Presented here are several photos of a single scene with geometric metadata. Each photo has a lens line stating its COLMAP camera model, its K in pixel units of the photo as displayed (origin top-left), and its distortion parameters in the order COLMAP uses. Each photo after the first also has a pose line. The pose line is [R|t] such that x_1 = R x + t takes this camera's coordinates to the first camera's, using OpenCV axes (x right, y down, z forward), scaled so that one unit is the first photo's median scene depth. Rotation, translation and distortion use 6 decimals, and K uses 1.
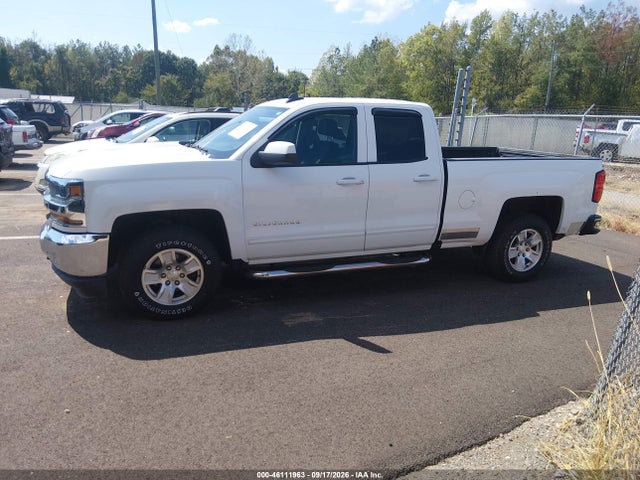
lens RADIAL K [[502.2, 0, 313.9], [0, 502.2, 239.9], [0, 0, 1]] dist [0.077609, -0.122922]
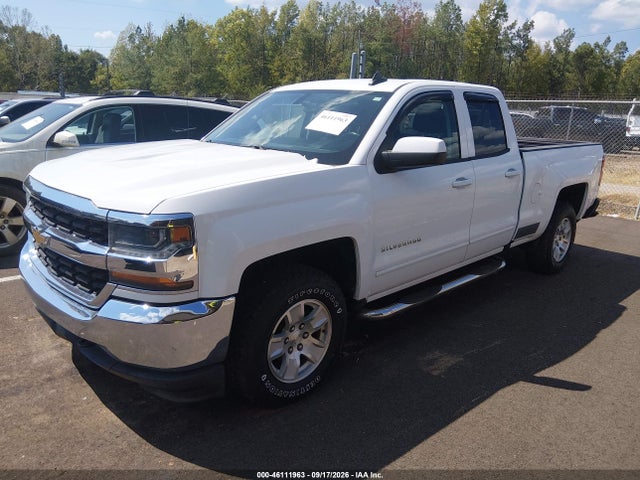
lens RADIAL K [[494.1, 0, 320.0], [0, 494.1, 240.0], [0, 0, 1]] dist [0.089550, -0.148874]
pose [[0.922015, -0.107510, 0.371927, -0.088850], [0.095401, 0.994138, 0.050866, -0.017034], [-0.375216, -0.011417, 0.926867, 0.066557]]
